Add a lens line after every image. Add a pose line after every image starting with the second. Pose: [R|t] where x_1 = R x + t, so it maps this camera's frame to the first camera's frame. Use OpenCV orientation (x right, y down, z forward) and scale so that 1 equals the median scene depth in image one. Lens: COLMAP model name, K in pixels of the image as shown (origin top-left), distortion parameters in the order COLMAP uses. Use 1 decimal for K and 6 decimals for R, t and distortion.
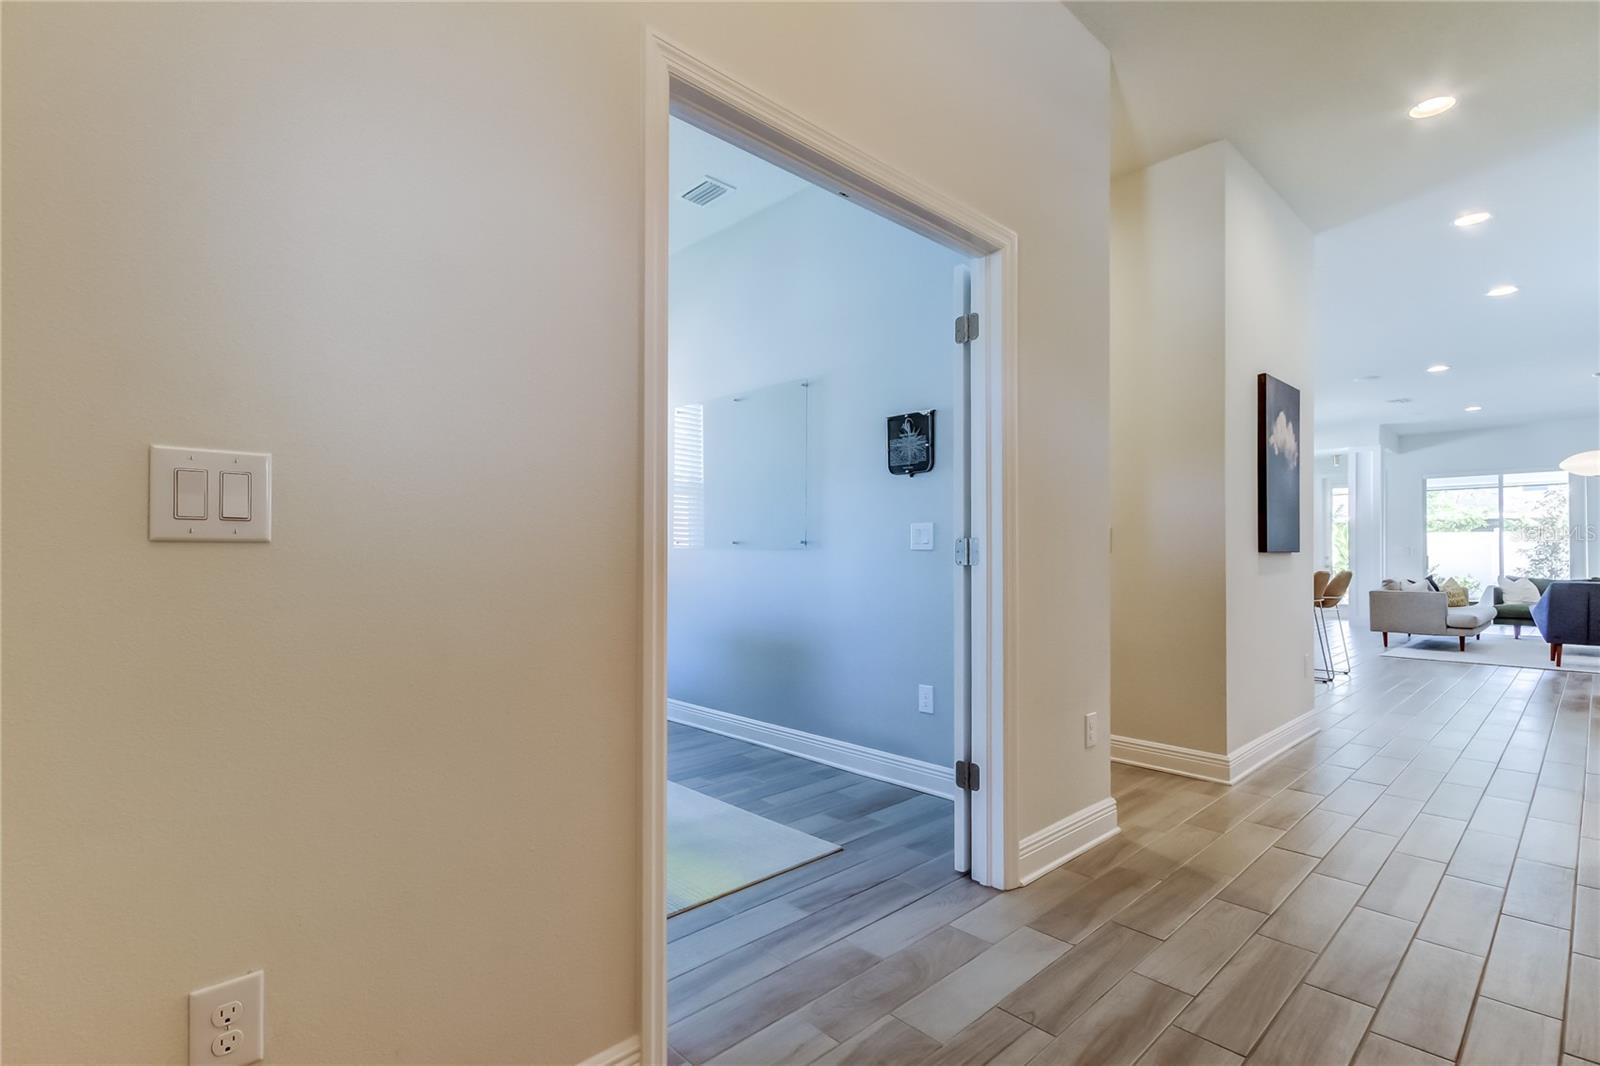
lens RADIAL K [[742.3, 0, 775.6], [0, 742.3, 548.7], [0, 0, 1]] dist [0.015834, -0.004480]
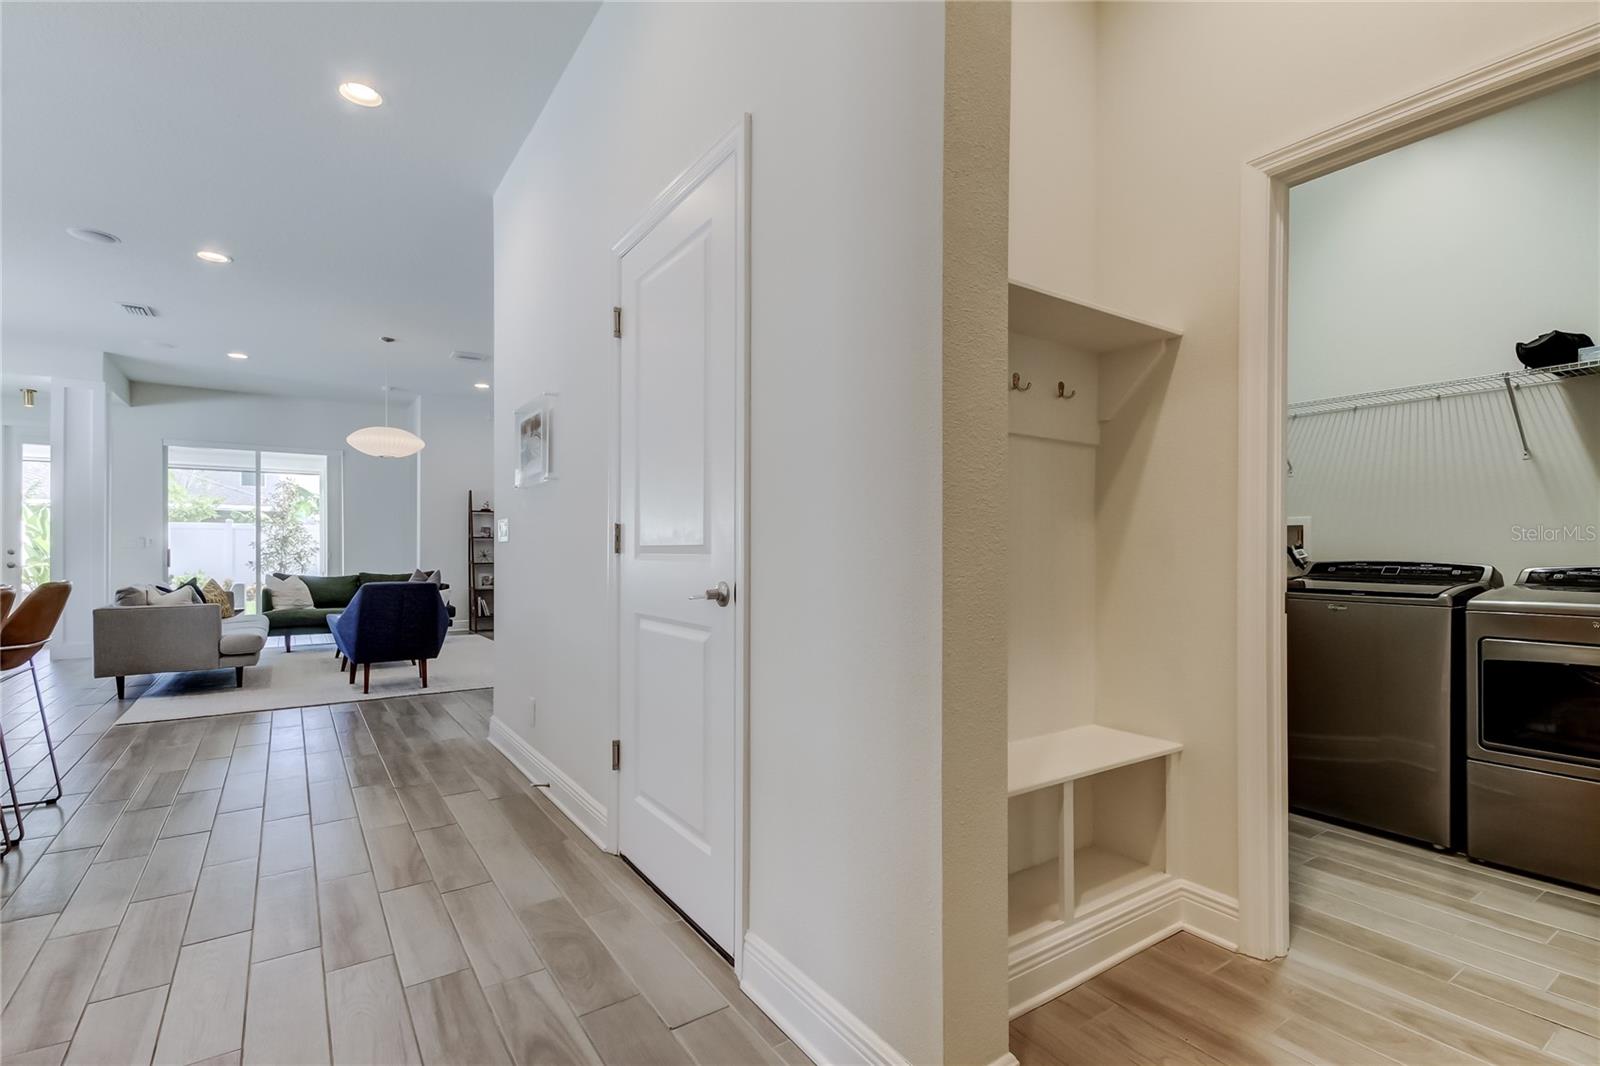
lens RADIAL K [[742.3, 0, 812.7], [0, 742.3, 548.2], [0, 0, 1]] dist [0.015834, -0.004480]
pose [[0.120366, -0.000377, 0.992730, 0.255245], [-0.006796, 0.999976, 0.001204, 0.003891], [-0.992706, -0.006892, 0.120360, 0.339939]]
